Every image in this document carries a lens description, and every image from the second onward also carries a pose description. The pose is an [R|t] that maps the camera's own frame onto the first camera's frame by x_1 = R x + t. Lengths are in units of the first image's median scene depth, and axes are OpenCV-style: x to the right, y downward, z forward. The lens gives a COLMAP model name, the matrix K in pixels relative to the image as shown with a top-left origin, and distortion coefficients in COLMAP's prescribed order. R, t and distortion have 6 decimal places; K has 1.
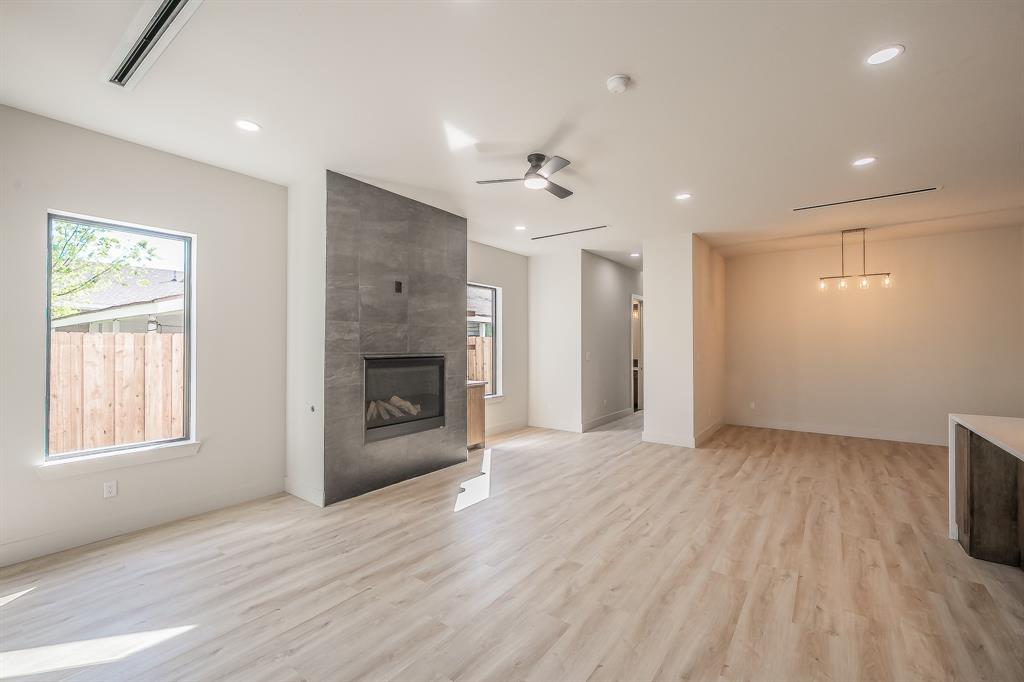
lens RADIAL K [[430.0, 0, 511.0], [0, 430.0, 341.9], [0, 0, 1]] dist [-0.002660, -0.000509]
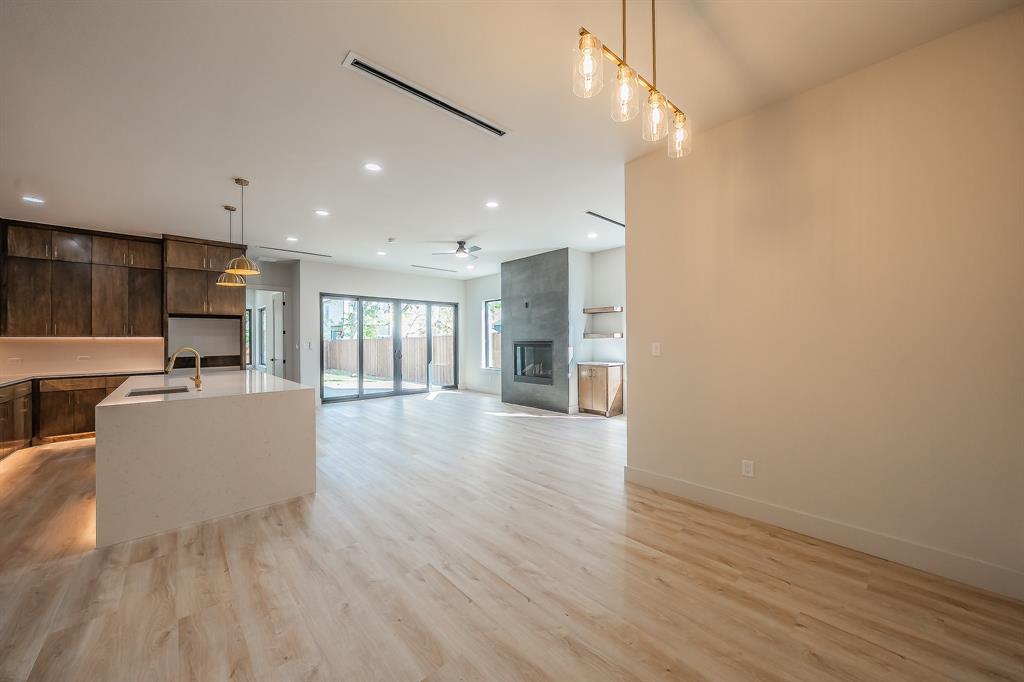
lens RADIAL K [[368.9, 0, 508.0], [0, 368.9, 340.3], [0, 0, 1]] dist [0.014780, -0.000066]
pose [[-0.202469, 0.004139, -0.979280, 1.430592], [0.017157, 0.999853, 0.000679, 0.028104], [0.979138, -0.016664, -0.202511, 1.297942]]
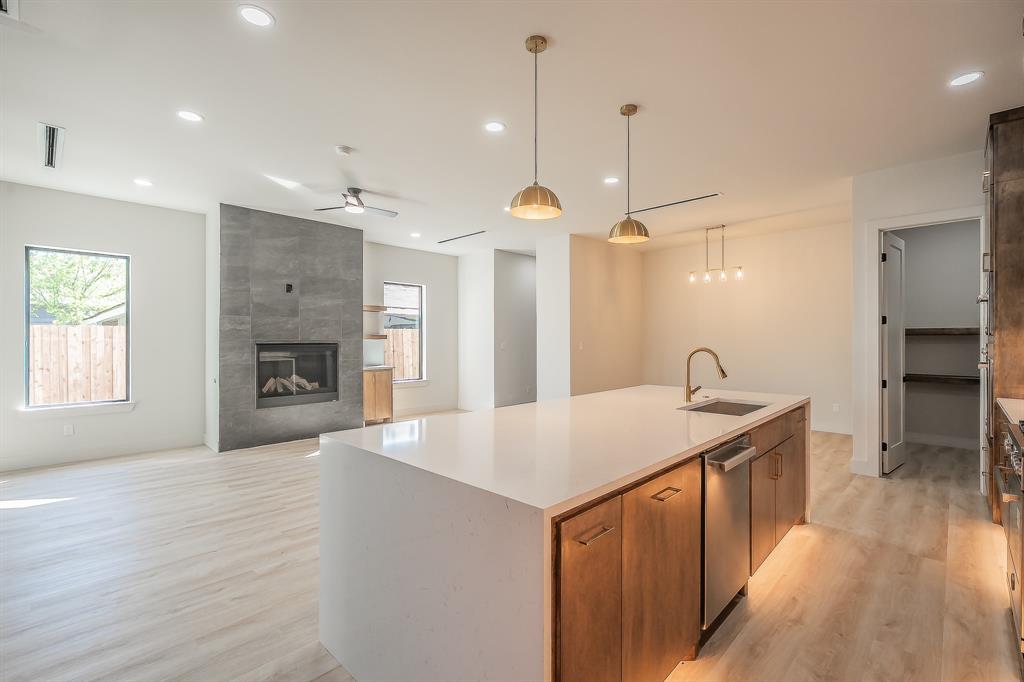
lens RADIAL K [[458.1, 0, 511.9], [0, 458.1, 341.7], [0, 0, 1]] dist [-0.004483, 0.000293]
pose [[0.991607, -0.000780, -0.129285, 0.591031], [0.002219, 0.999937, 0.010992, 0.017243], [0.129268, -0.011186, 0.991547, -0.272706]]
